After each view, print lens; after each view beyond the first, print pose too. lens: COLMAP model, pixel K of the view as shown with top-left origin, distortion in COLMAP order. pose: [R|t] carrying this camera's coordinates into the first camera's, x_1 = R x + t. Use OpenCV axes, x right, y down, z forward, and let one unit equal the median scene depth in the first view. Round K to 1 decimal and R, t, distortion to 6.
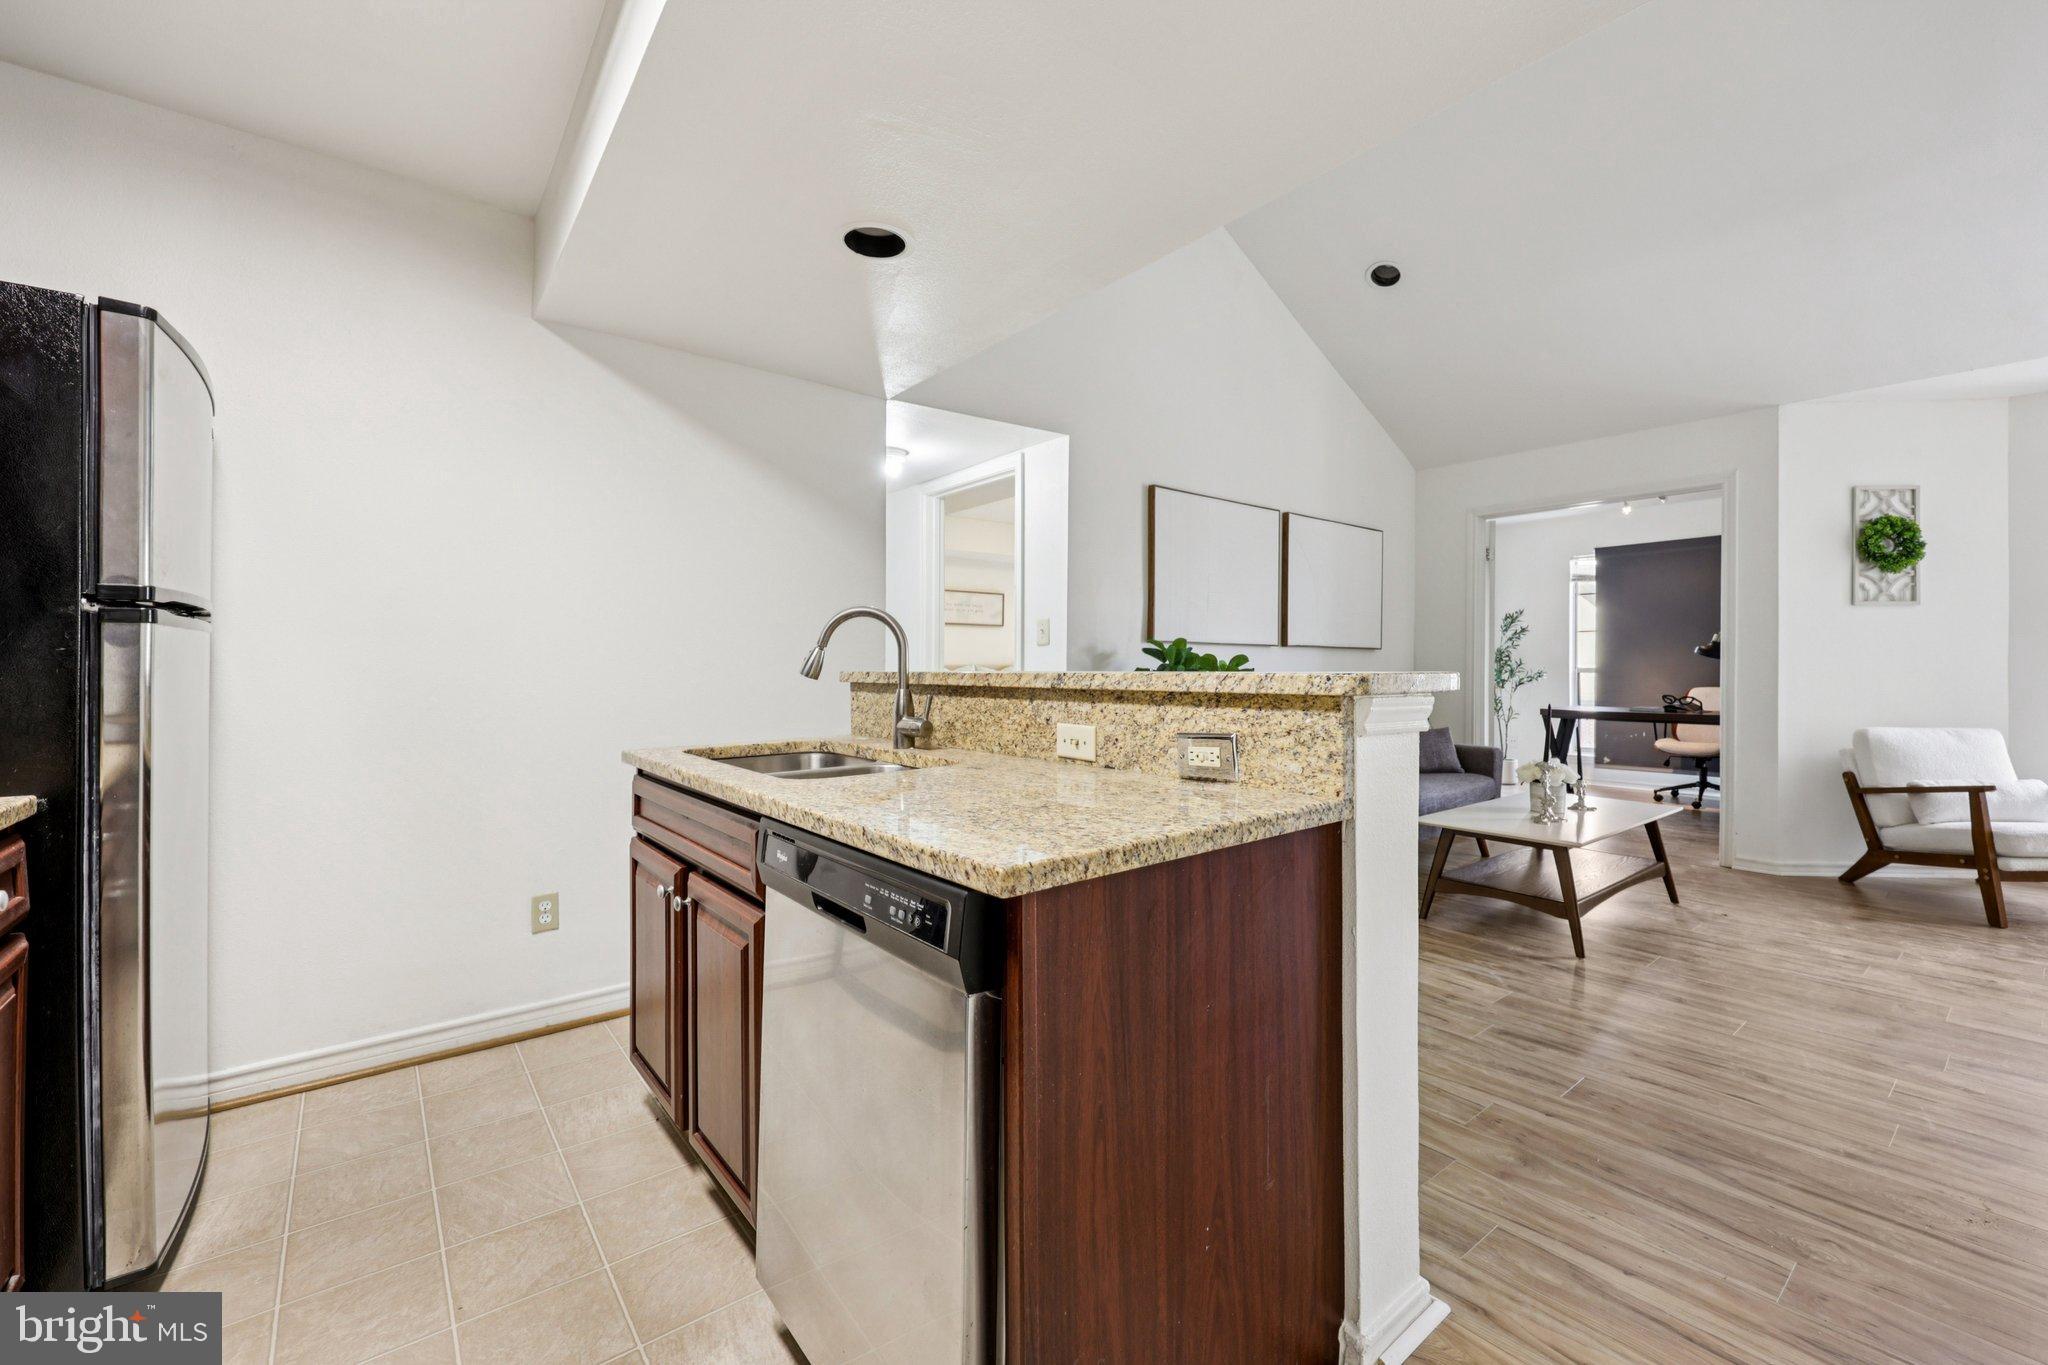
lens RADIAL K [[830.5, 0, 1026.2], [0, 830.5, 672.5], [0, 0, 1]] dist [0.006754, -0.000099]
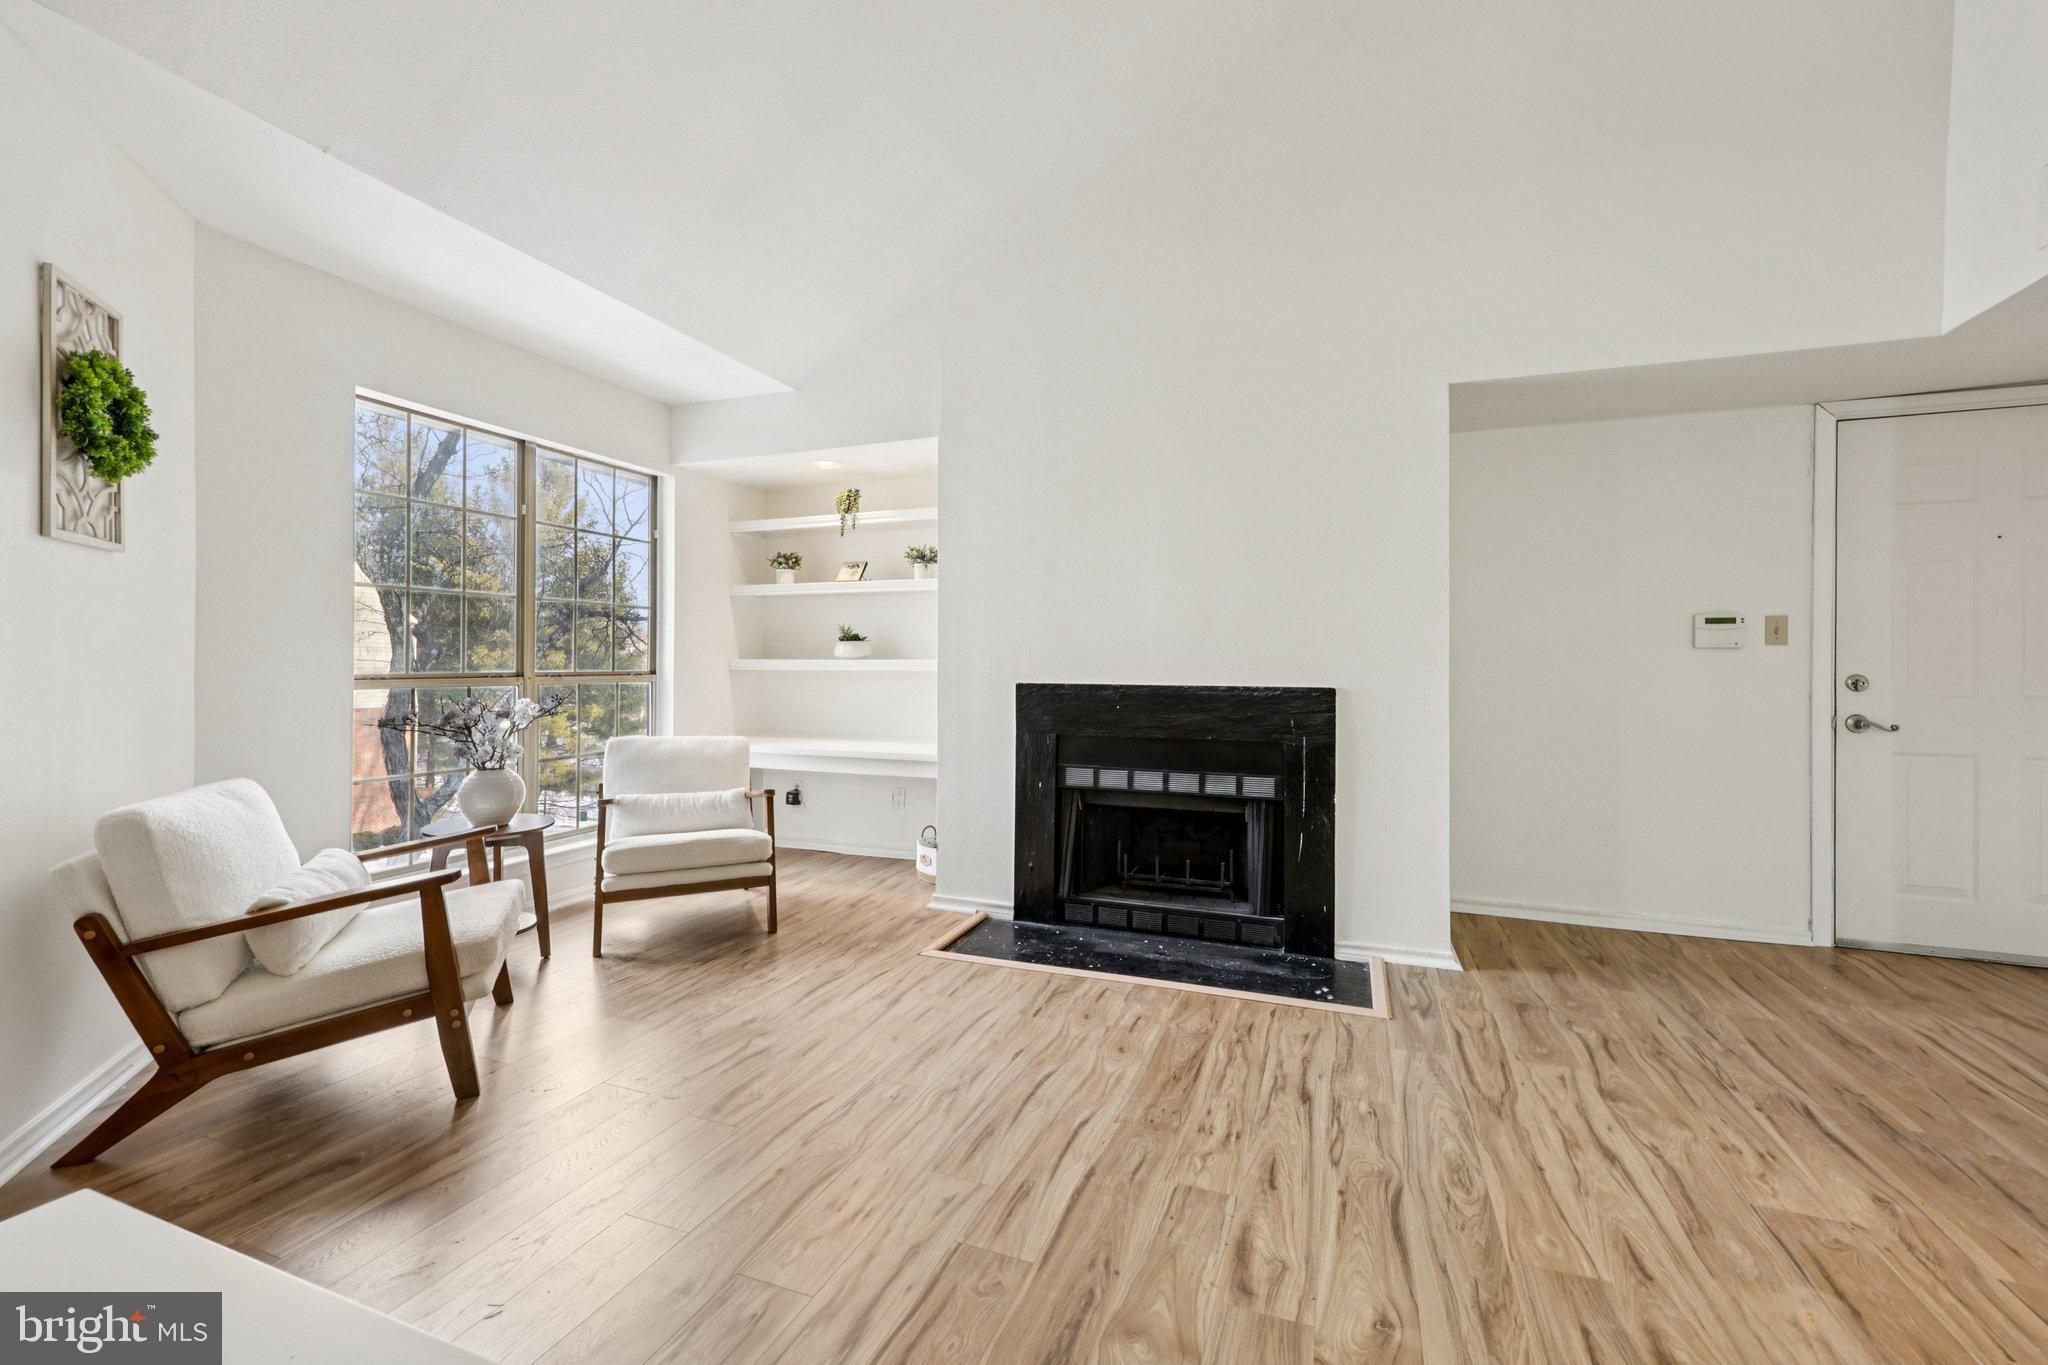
lens RADIAL K [[843.5, 0, 1010.3], [0, 843.5, 663.3], [0, 0, 1]] dist [0.013116, -0.000132]
pose [[-0.506395, -0.001559, 0.862300, 0.817300], [0.004535, 0.999980, 0.004471, -0.029026], [-0.862290, 0.006174, -0.506378, 1.891874]]
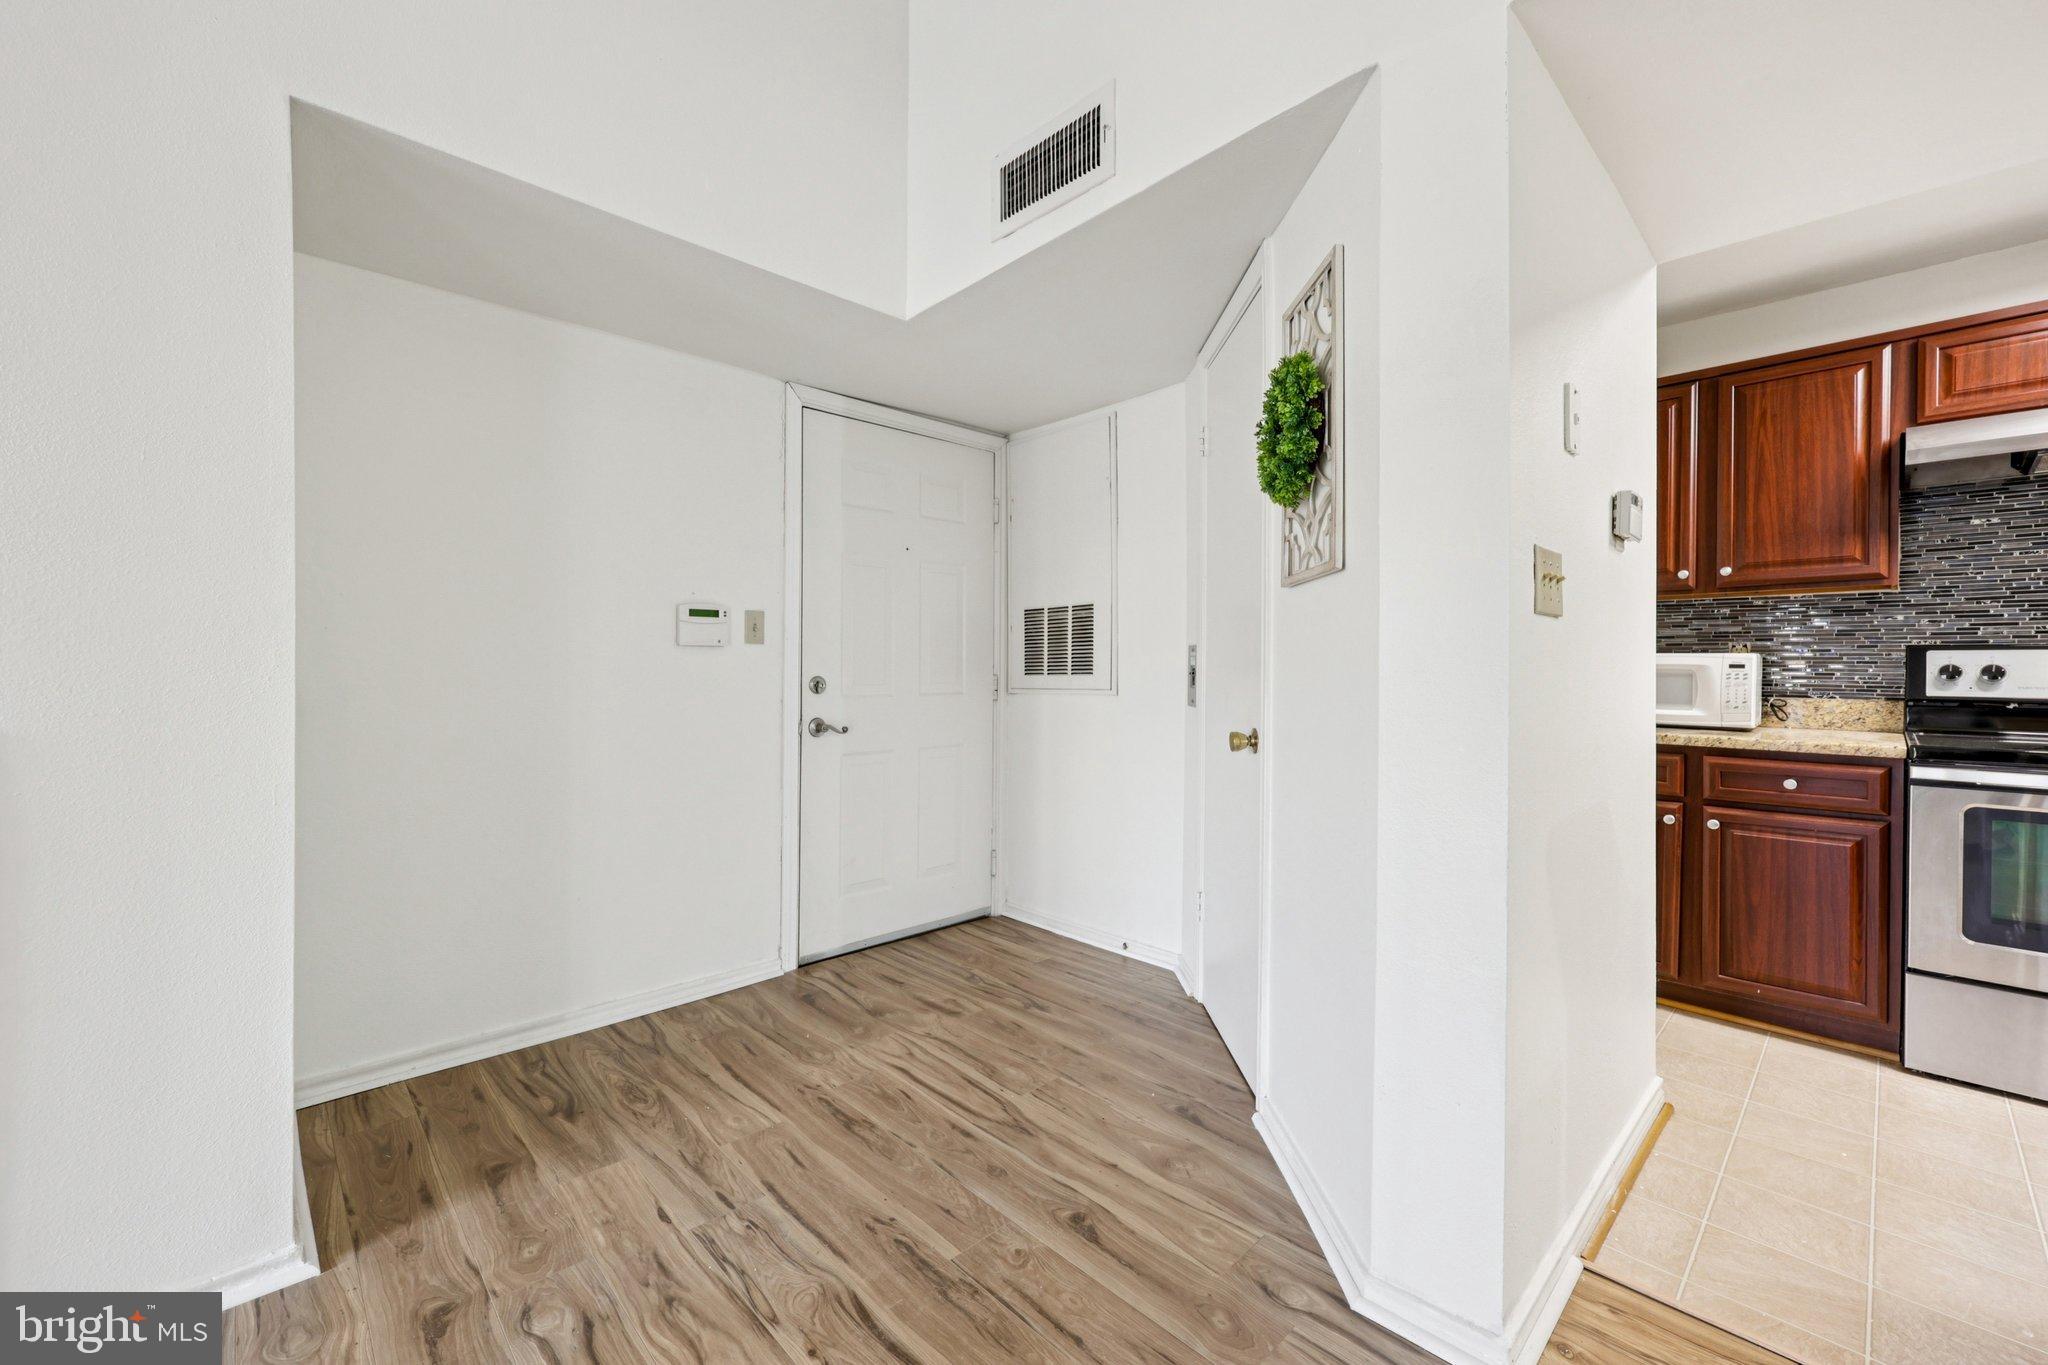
lens RADIAL K [[830.0, 0, 1038.5], [0, 830.0, 669.0], [0, 0, 1]] dist [-0.001037, 0.000077]
pose [[-0.994658, -0.002567, -0.103192, 1.183610], [-0.003601, 0.999945, 0.009838, -0.020947], [0.103161, 0.010157, -0.994613, 1.164877]]
